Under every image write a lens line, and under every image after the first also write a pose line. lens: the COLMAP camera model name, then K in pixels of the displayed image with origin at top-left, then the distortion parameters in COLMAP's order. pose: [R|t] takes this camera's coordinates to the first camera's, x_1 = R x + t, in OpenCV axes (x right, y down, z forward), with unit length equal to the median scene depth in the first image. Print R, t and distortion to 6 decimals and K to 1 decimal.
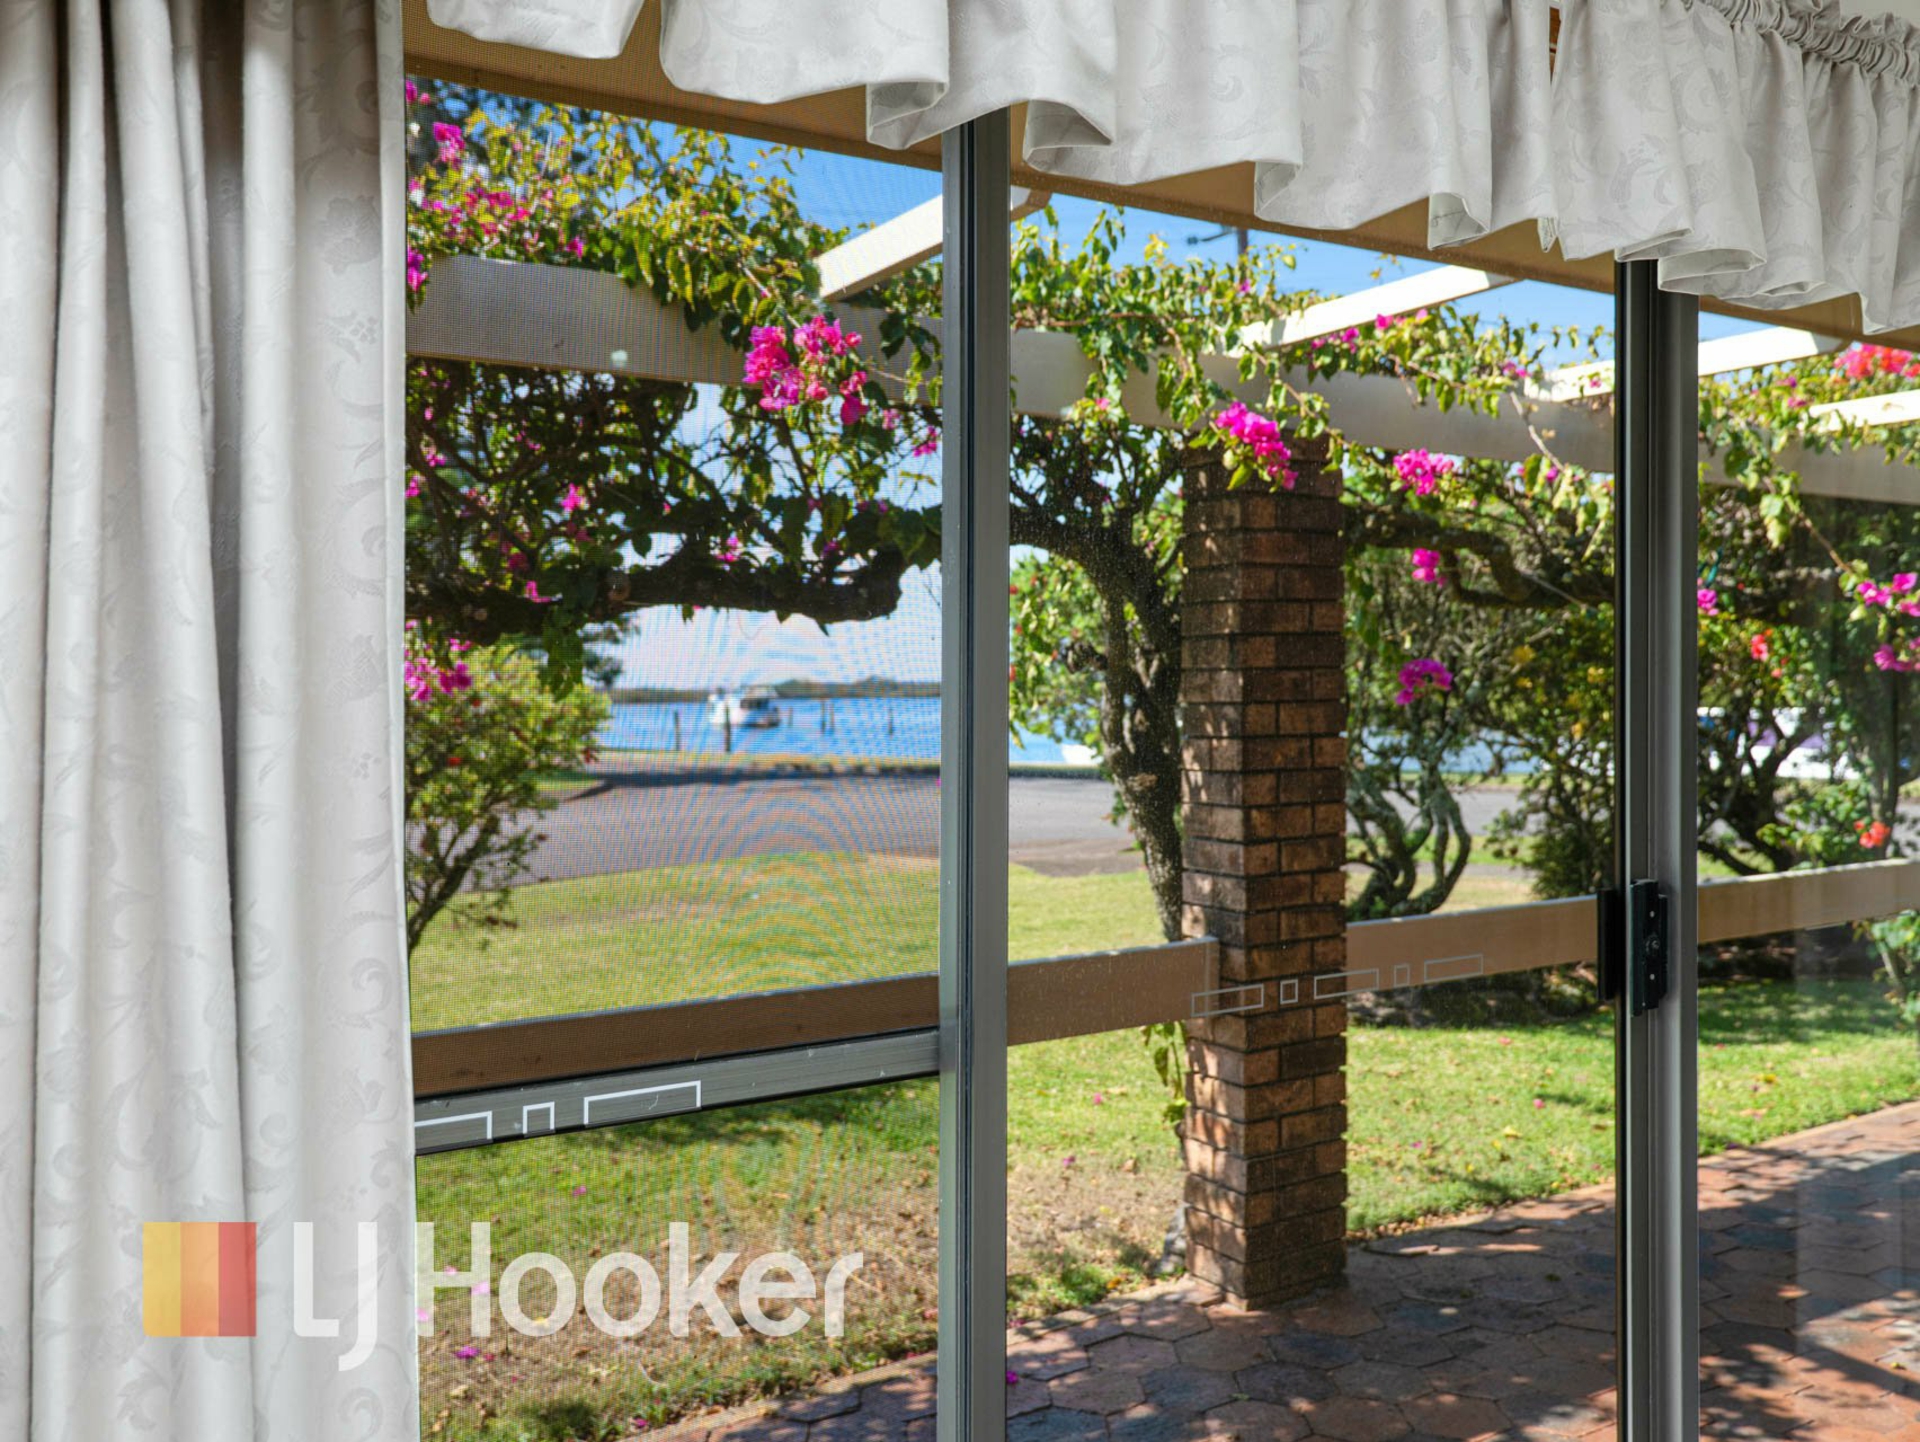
lens RADIAL K [[1668.8, 0, 960.0], [0, 1668.8, 721.0], [0, 0, 1]] dist [-0.006867, -0.000872]
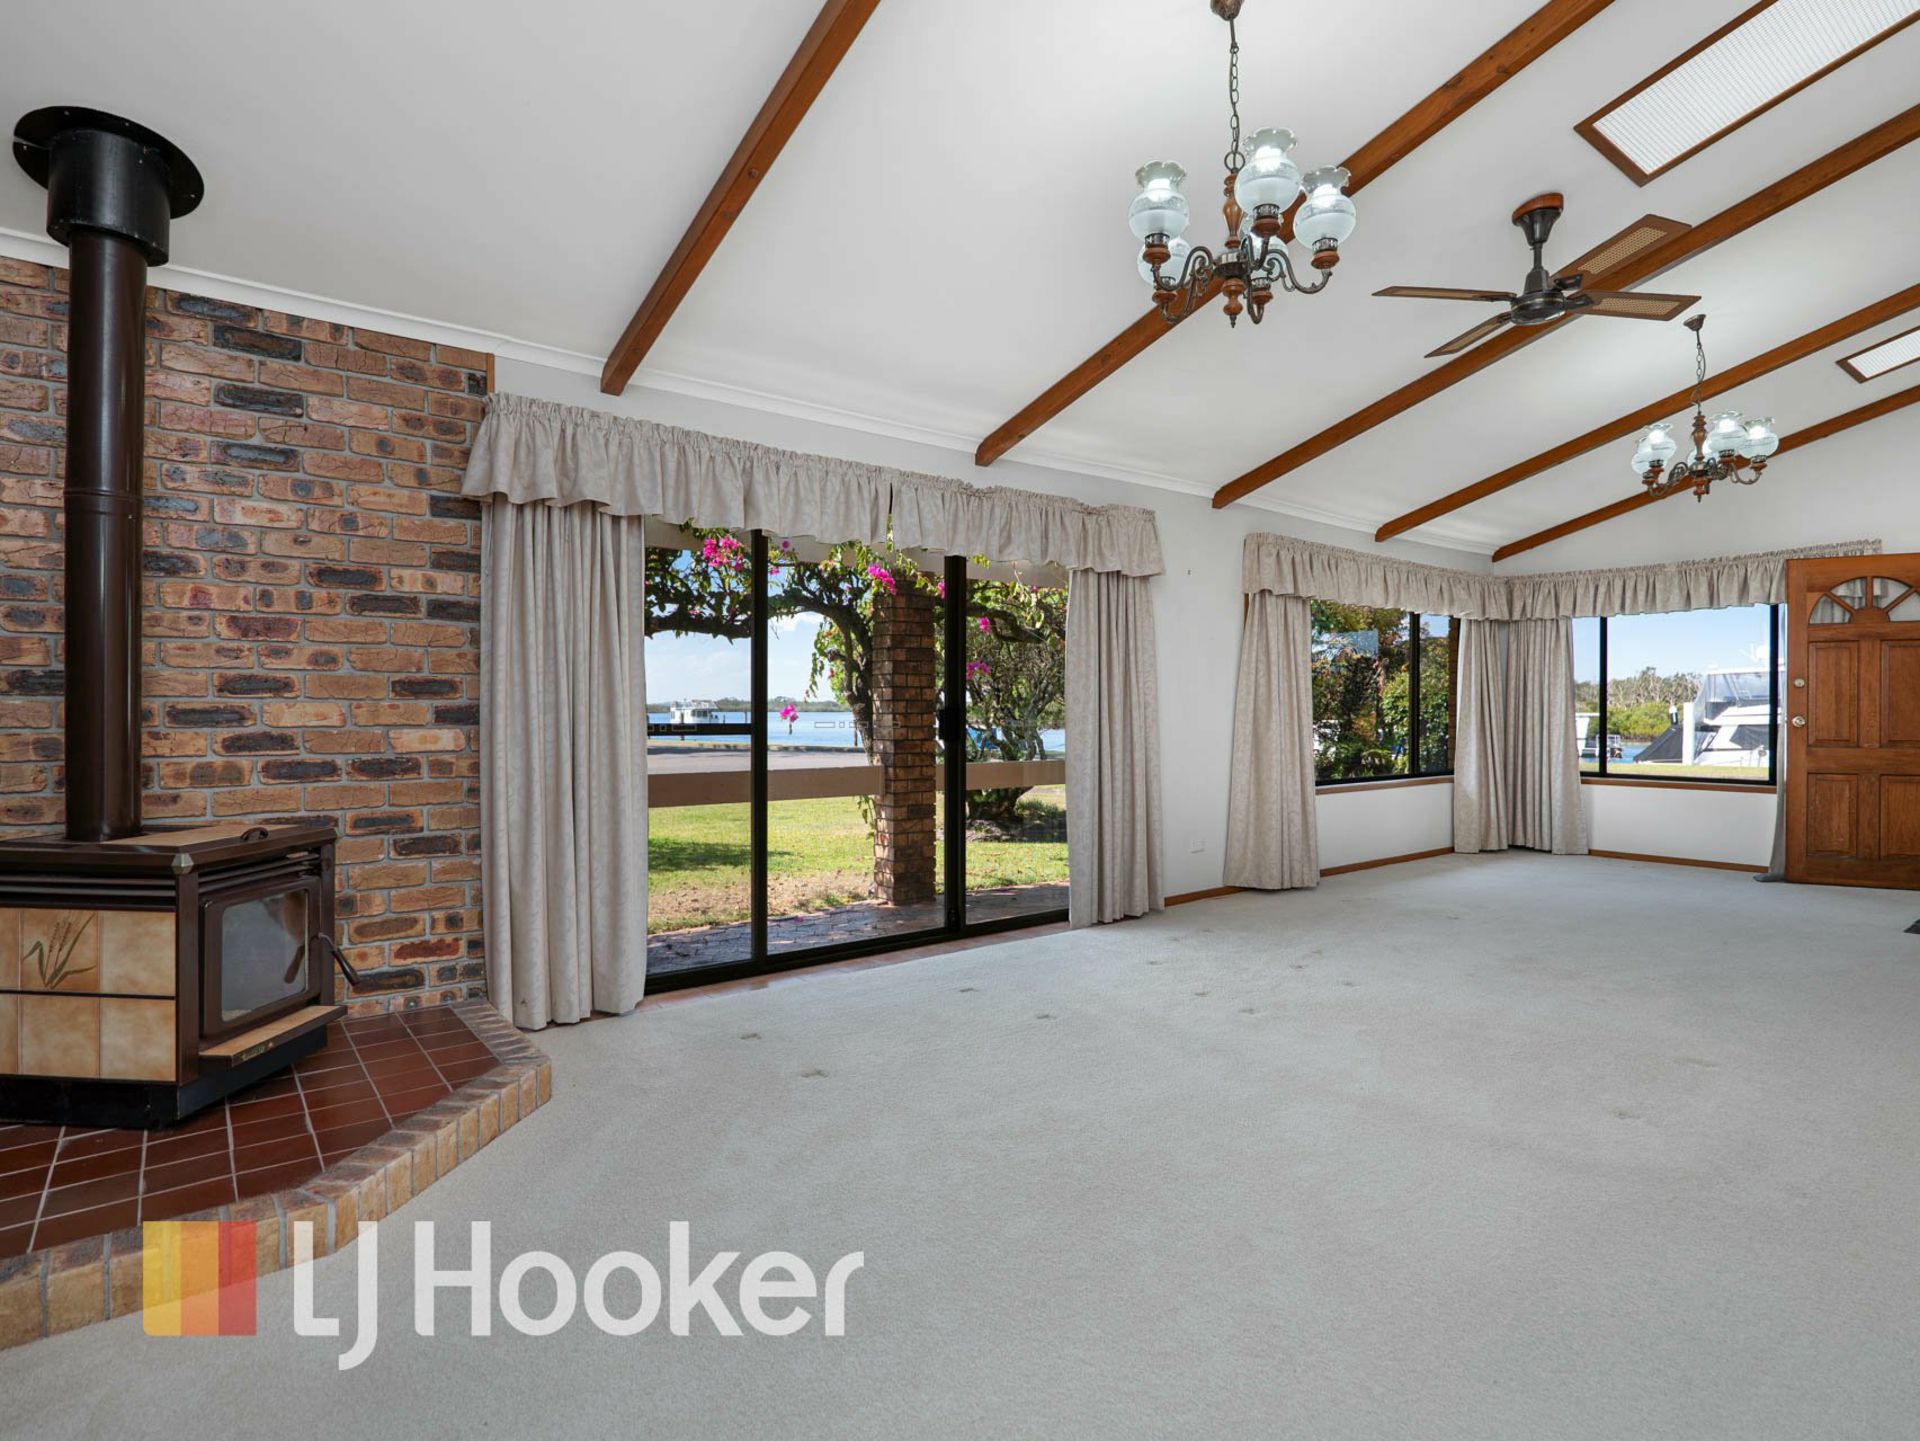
lens RADIAL K [[1044.1, 0, 958.5], [0, 1044.1, 766.4], [0, 0, 1]] dist [0.000524, -0.000117]
pose [[0.992467, 0.007054, 0.122312, 0.070536], [-0.012068, 0.999115, 0.040301, 0.066758], [-0.121919, -0.041473, 0.991673, -0.646626]]
